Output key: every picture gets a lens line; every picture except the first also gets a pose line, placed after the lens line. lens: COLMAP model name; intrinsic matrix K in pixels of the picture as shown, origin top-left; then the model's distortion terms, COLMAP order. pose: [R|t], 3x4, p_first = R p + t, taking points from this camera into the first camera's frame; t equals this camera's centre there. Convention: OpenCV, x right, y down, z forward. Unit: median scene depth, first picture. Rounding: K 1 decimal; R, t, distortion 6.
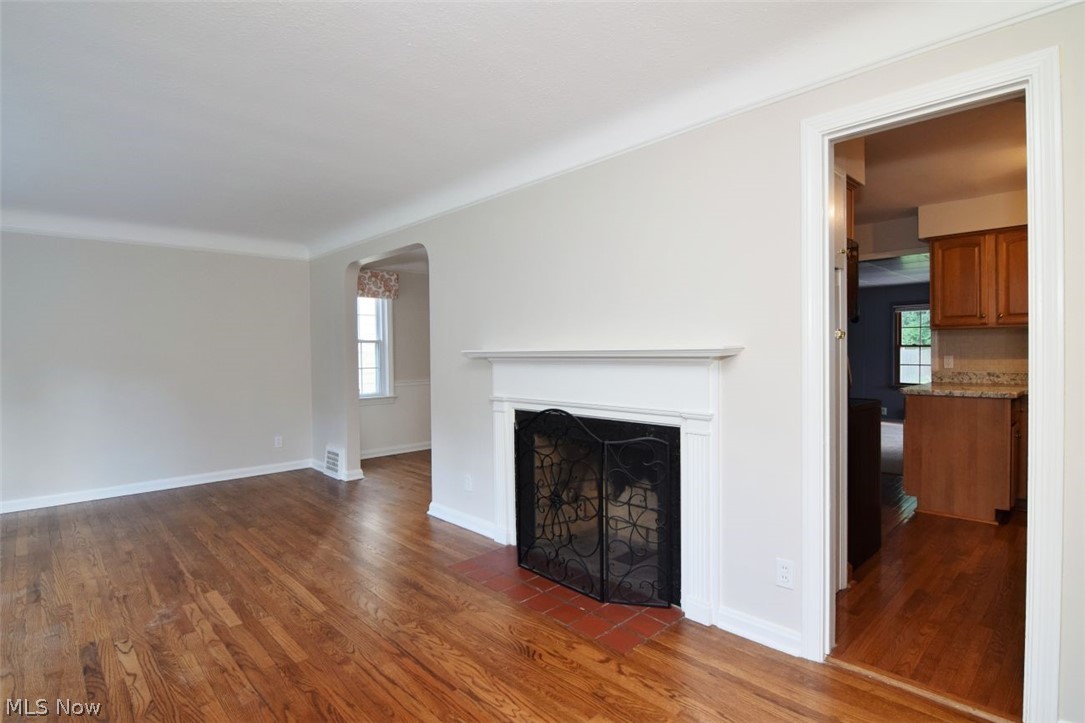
lens RADIAL K [[545.8, 0, 539.1], [0, 545.8, 356.0], [0, 0, 1]] dist [-0.025139, -0.001250]
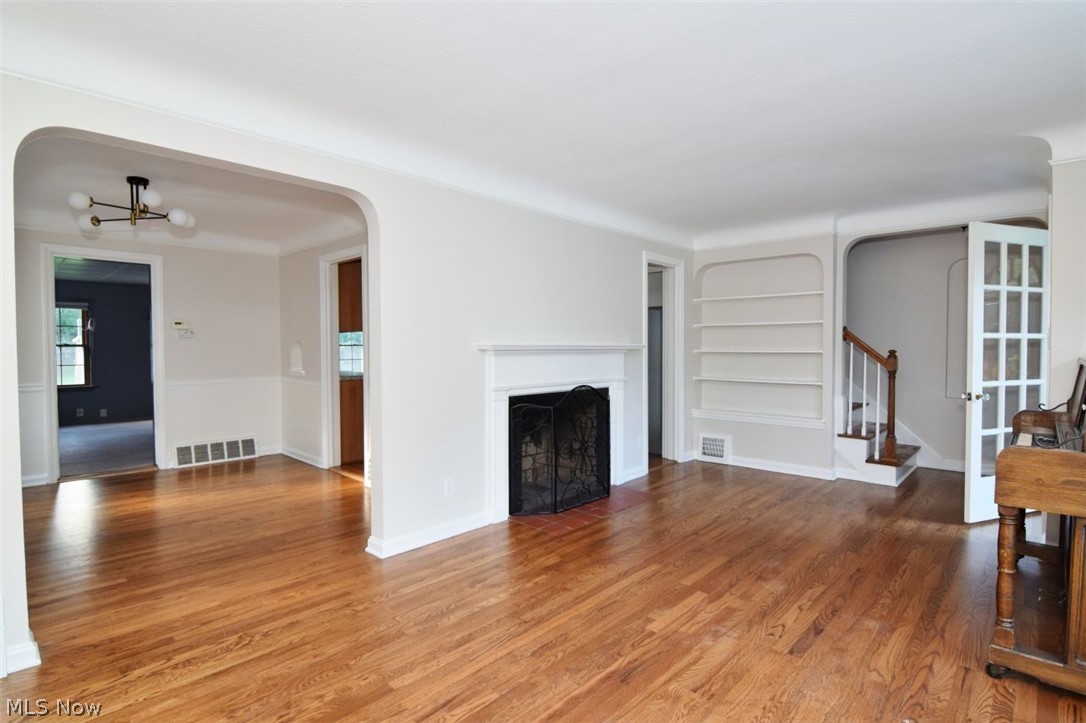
lens RADIAL K [[545.6, 0, 543.0], [0, 545.6, 361.5], [0, 0, 1]] dist [-0.012954, -0.001708]
pose [[-0.059497, -0.017384, 0.998077, -1.568917], [0.011341, 0.999772, 0.018090, 0.008087], [-0.998164, 0.012396, -0.059286, 1.327027]]
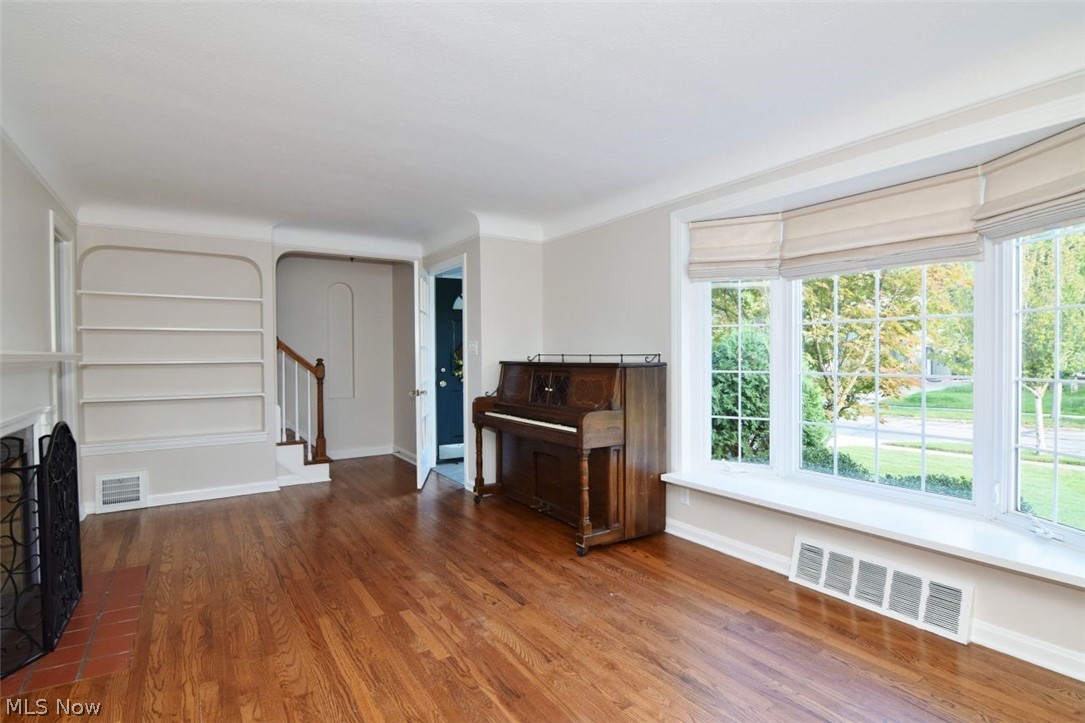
lens RADIAL K [[545.1, 0, 542.5], [0, 545.1, 361.5], [0, 0, 1]] dist [-0.012954, -0.001708]
pose [[-0.984702, 0.014686, 0.173627, -0.979914], [0.019180, 0.999522, 0.024233, -0.007572], [-0.173188, 0.027192, -0.984513, 1.904880]]
